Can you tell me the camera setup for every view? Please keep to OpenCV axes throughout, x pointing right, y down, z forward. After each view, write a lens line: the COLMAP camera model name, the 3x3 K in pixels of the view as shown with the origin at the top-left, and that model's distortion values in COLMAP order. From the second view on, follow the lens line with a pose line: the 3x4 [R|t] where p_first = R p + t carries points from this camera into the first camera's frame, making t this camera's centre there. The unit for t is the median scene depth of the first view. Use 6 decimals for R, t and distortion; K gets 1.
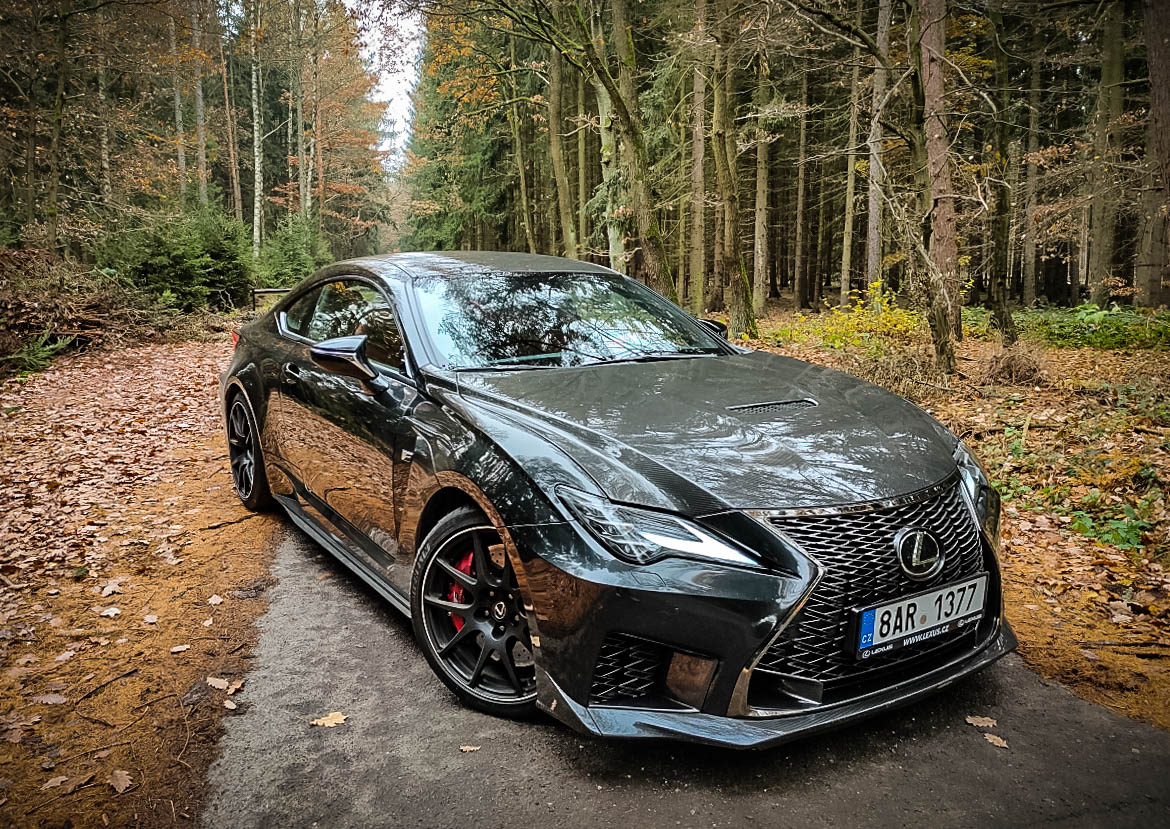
lens RADIAL K [[927.5, 0, 601.2], [0, 927.5, 418.2], [0, 0, 1]] dist [0.073800, -0.073488]
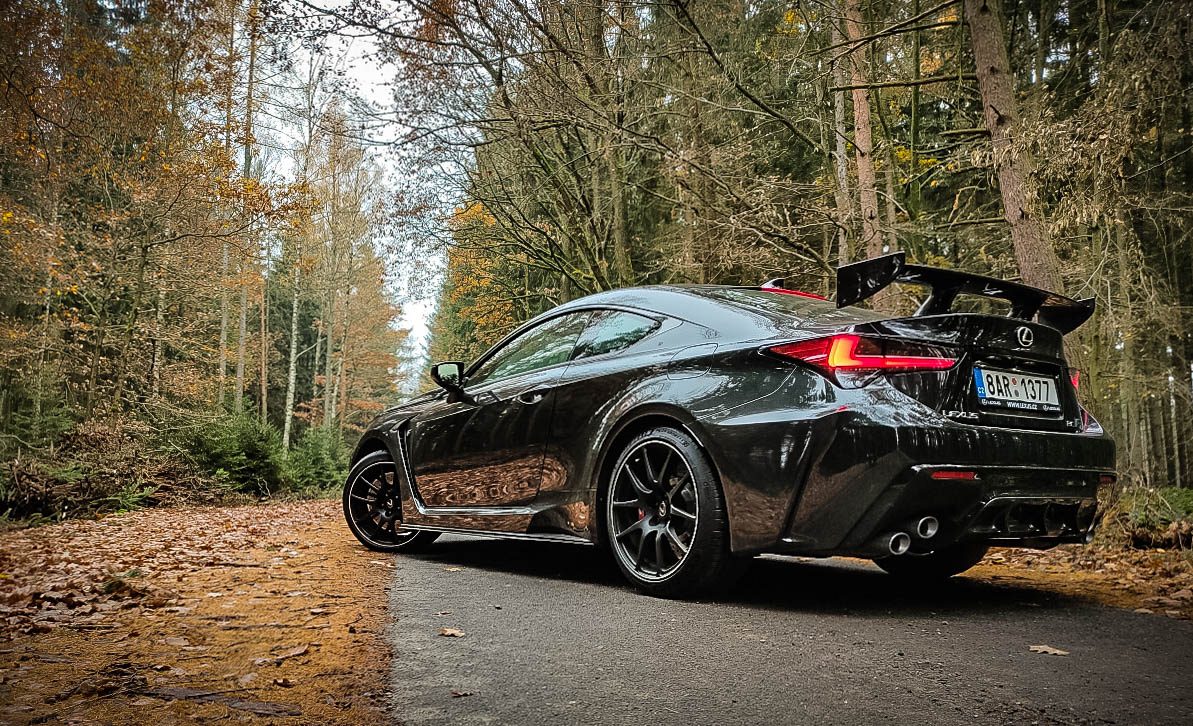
lens RADIAL K [[940.6, 0, 621.9], [0, 940.6, 437.0], [0, 0, 1]] dist [0.036734, 0.000062]
pose [[0.999814, 0.001056, 0.019236, -0.001292], [0.003278, 0.974614, -0.223868, 0.054068], [-0.018984, 0.223890, 0.974430, -0.081555]]
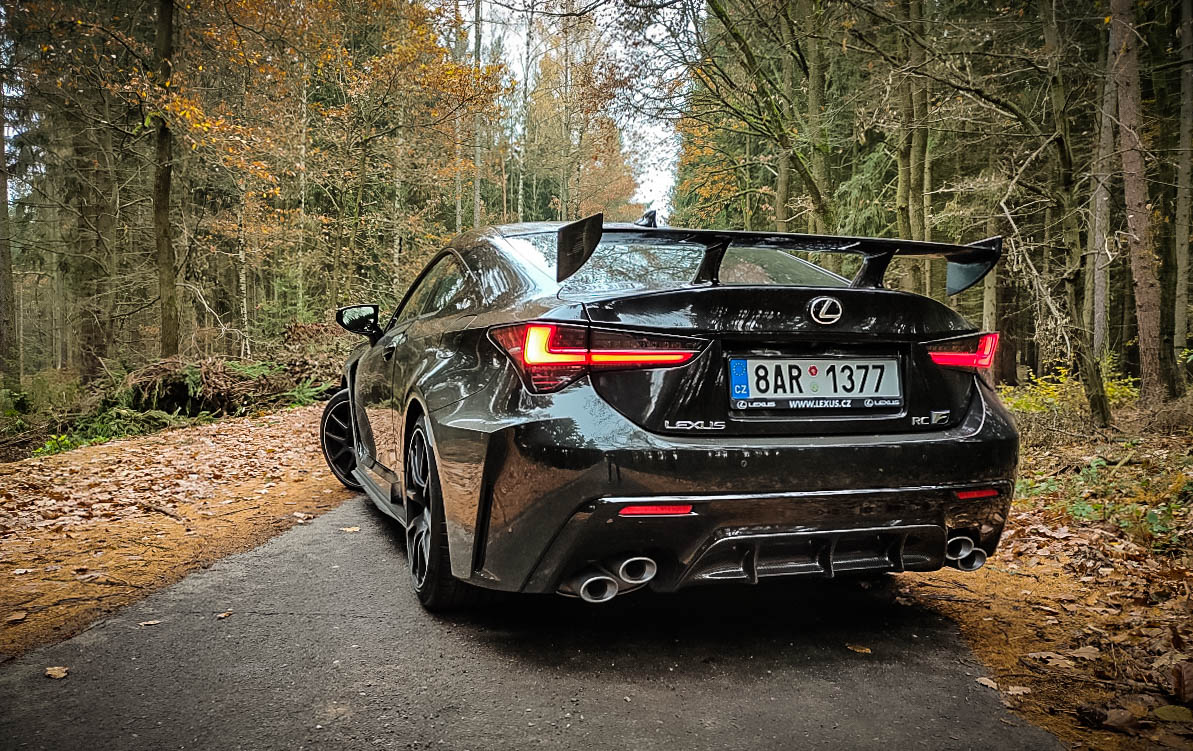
lens RADIAL K [[947.2, 0, 617.9], [0, 947.2, 433.0], [0, 0, 1]] dist [0.064320, -0.061319]
pose [[0.963534, 0.025139, -0.266404, 0.067131], [-0.049072, 0.995293, -0.083566, 0.031387], [0.263049, 0.093592, 0.960232, -0.053268]]
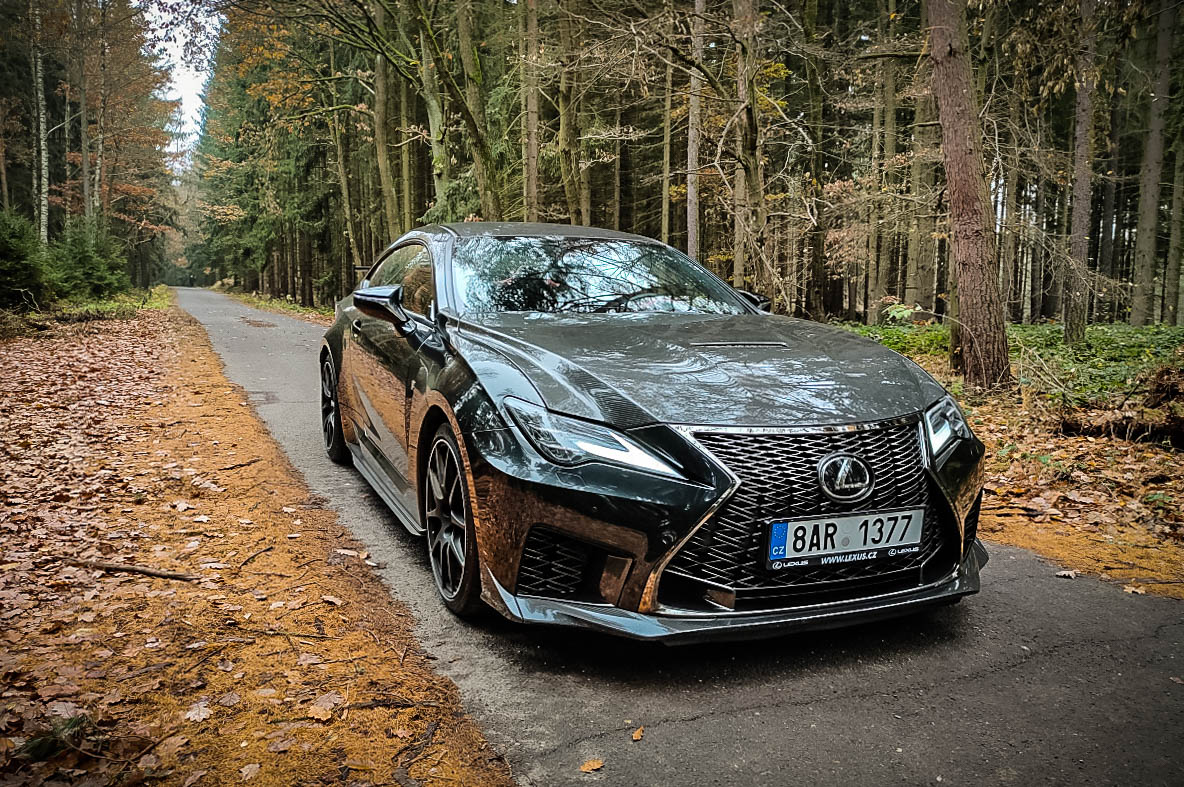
lens RADIAL K [[932.6, 0, 608.1], [0, 932.6, 432.1], [0, 0, 1]] dist [0.062942, -0.062445]
pose [[0.974487, -0.011884, 0.224129, -0.043063], [0.014241, 0.999859, -0.008904, 0.017613], [-0.223992, 0.011868, 0.974519, -0.034543]]
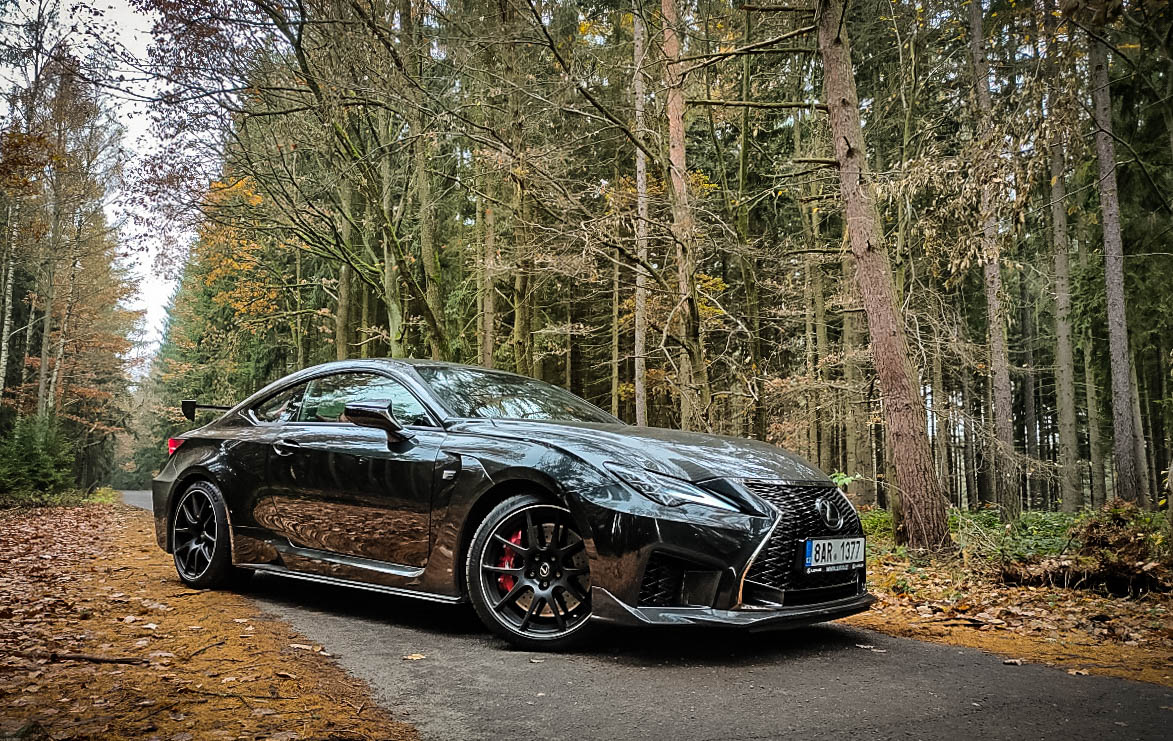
lens RADIAL K [[931.3, 0, 607.6], [0, 931.3, 427.0], [0, 0, 1]] dist [0.064320, -0.061319]
pose [[0.961723, 0.036803, 0.271542, -0.045317], [0.028028, 0.972532, -0.231075, 0.036565], [-0.272588, 0.229841, 0.934275, -0.038706]]
